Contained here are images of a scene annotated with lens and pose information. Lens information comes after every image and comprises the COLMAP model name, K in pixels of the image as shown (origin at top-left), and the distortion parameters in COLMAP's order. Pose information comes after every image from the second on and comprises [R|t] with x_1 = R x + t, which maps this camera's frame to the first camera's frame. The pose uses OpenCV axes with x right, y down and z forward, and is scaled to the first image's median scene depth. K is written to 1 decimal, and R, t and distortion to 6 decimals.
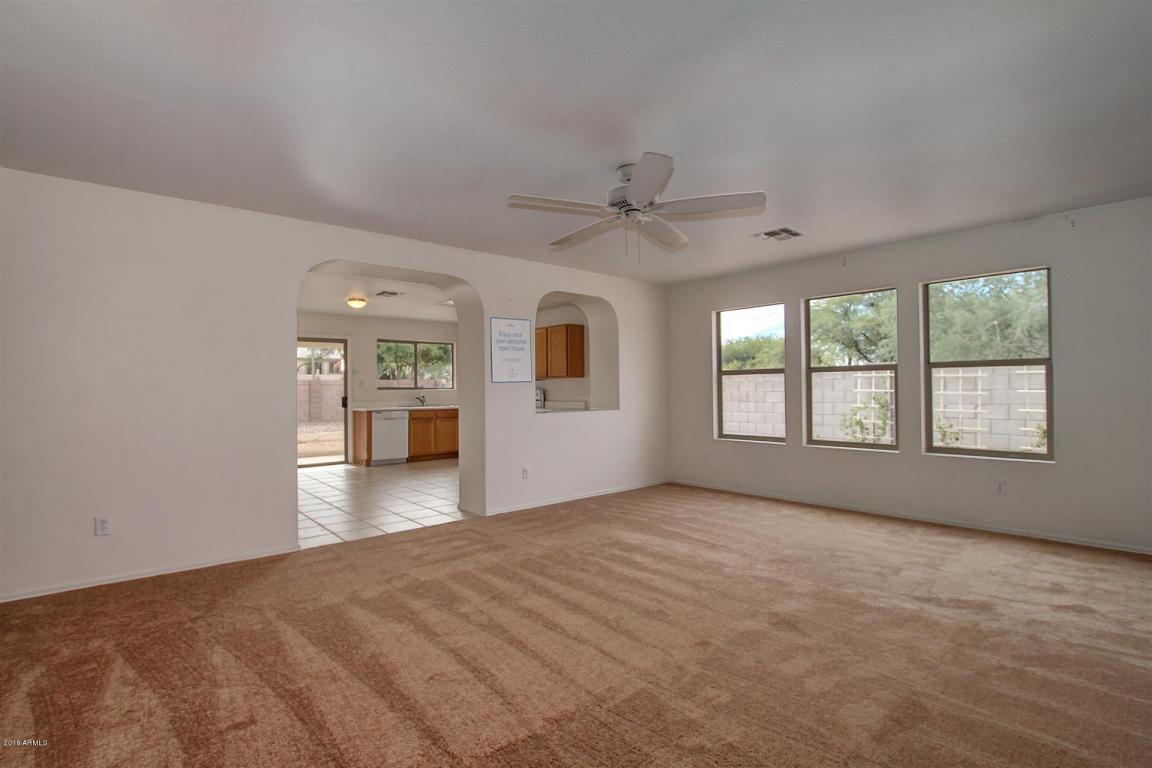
lens RADIAL K [[554.2, 0, 576.0], [0, 554.2, 384.0], [0, 0, 1]] dist [-0.005583, -0.000321]
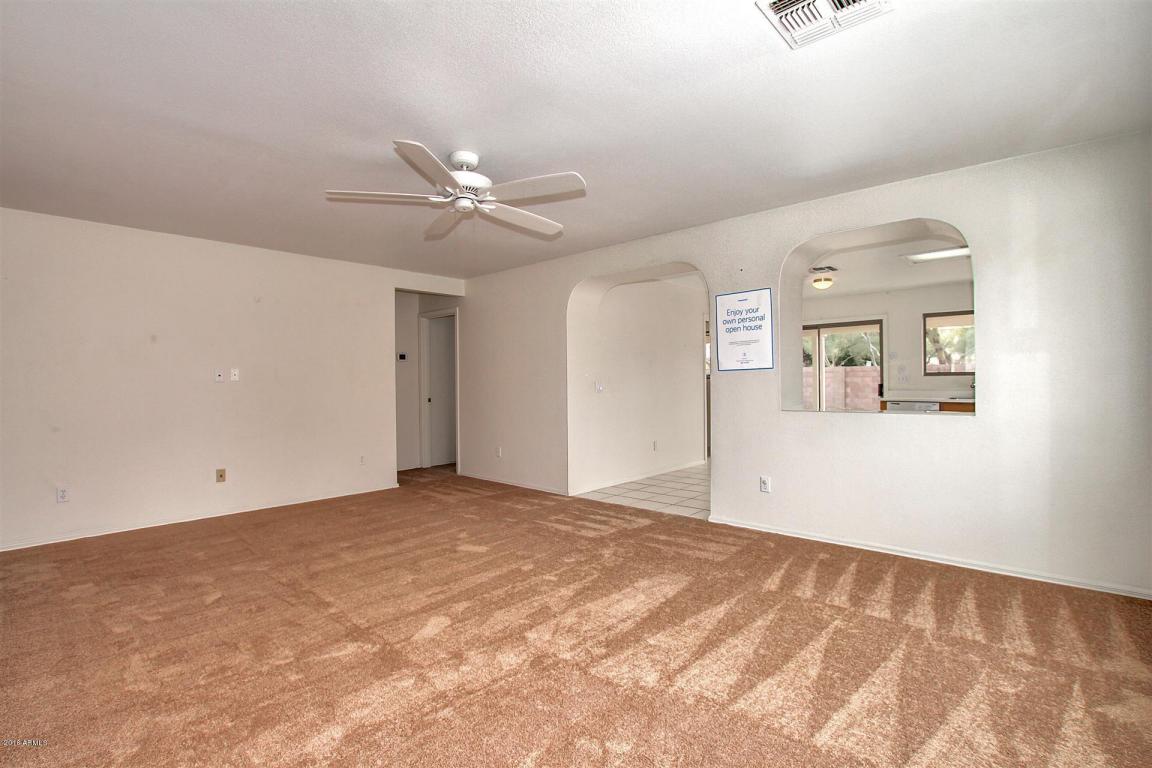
lens RADIAL K [[554.2, 0, 576.0], [0, 554.2, 384.0], [0, 0, 1]] dist [-0.005583, -0.000321]
pose [[0.147603, 0.010775, -0.988988, 0.398094], [0.020201, 0.999699, 0.013907, 0.000865], [0.988840, -0.022031, 0.147341, 0.386466]]
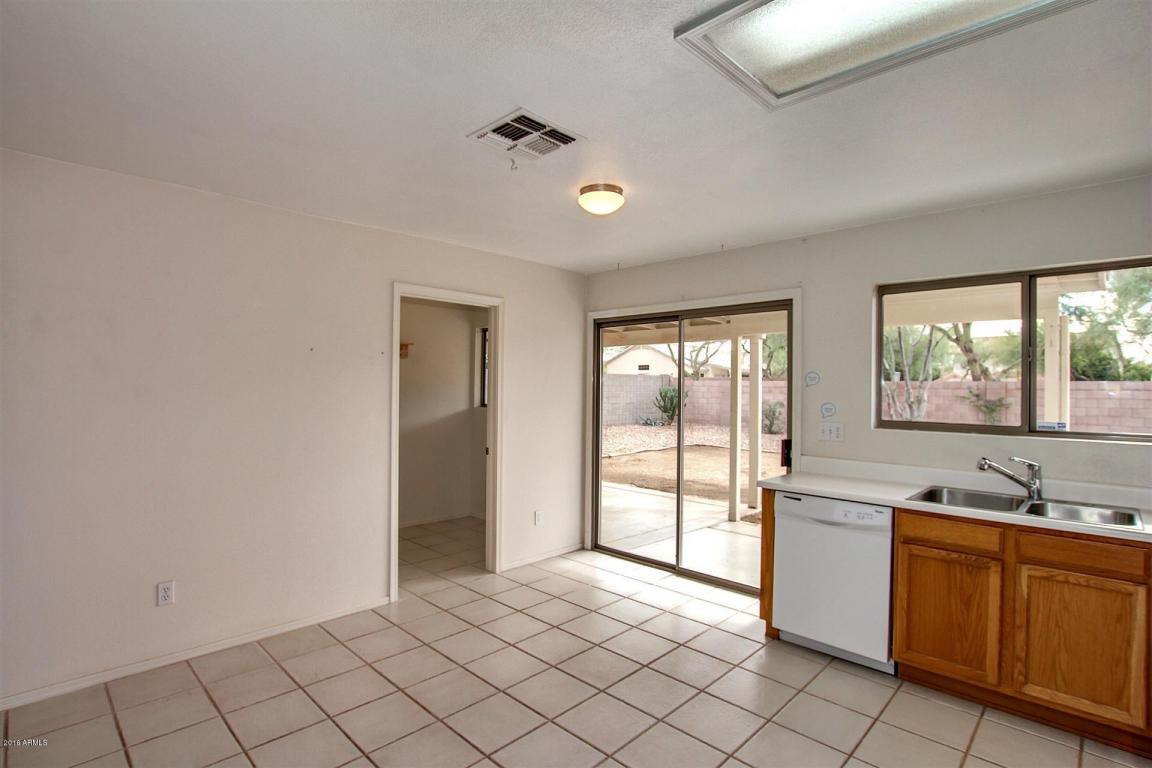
lens RADIAL K [[564.0, 0, 576.0], [0, 564.0, 384.0], [0, 0, 1]] dist [-0.002239, -0.000040]
pose [[0.096829, 0.006609, -0.995279, -0.015812], [0.001538, 0.999976, 0.006790, -0.021670], [0.995300, -0.002188, 0.096816, 0.812924]]
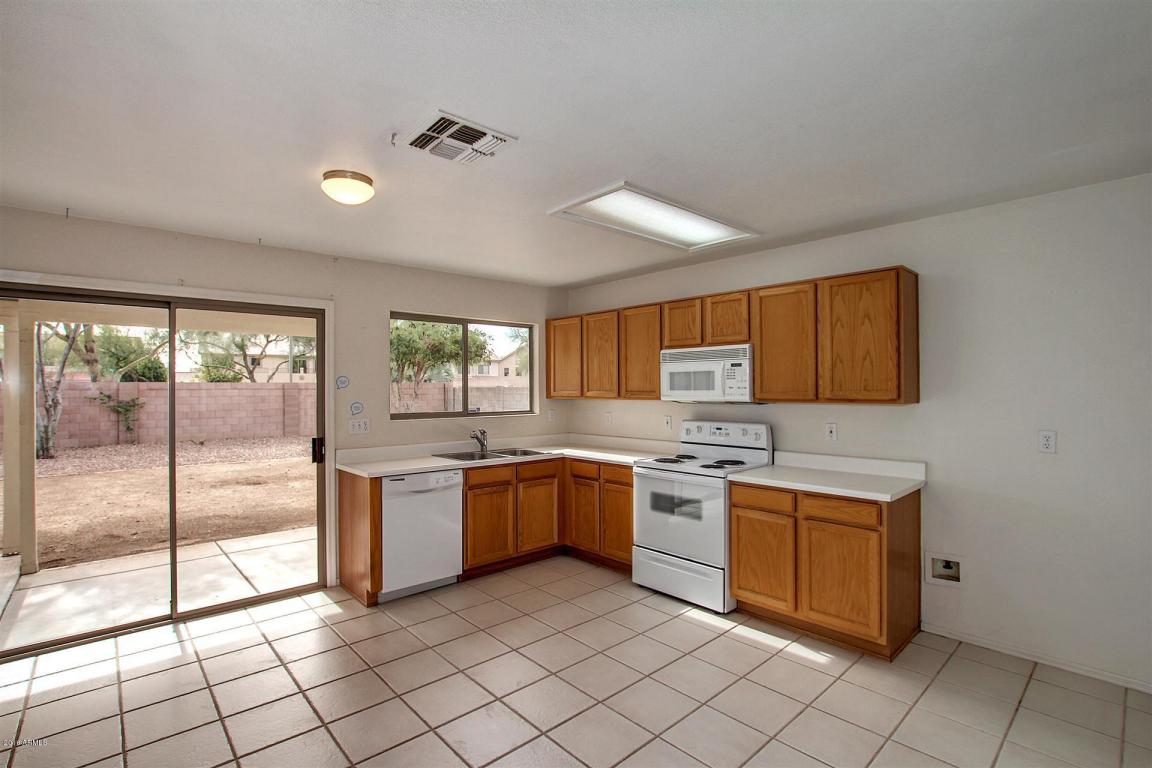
lens RADIAL K [[536.7, 0, 576.0], [0, 536.7, 384.0], [0, 0, 1]] dist [-0.030220, -0.000252]
pose [[0.999486, 0.005125, 0.031634, -0.226967], [-0.005219, 0.999982, 0.002889, -0.023059], [-0.031619, -0.003052, 0.999495, 0.571705]]
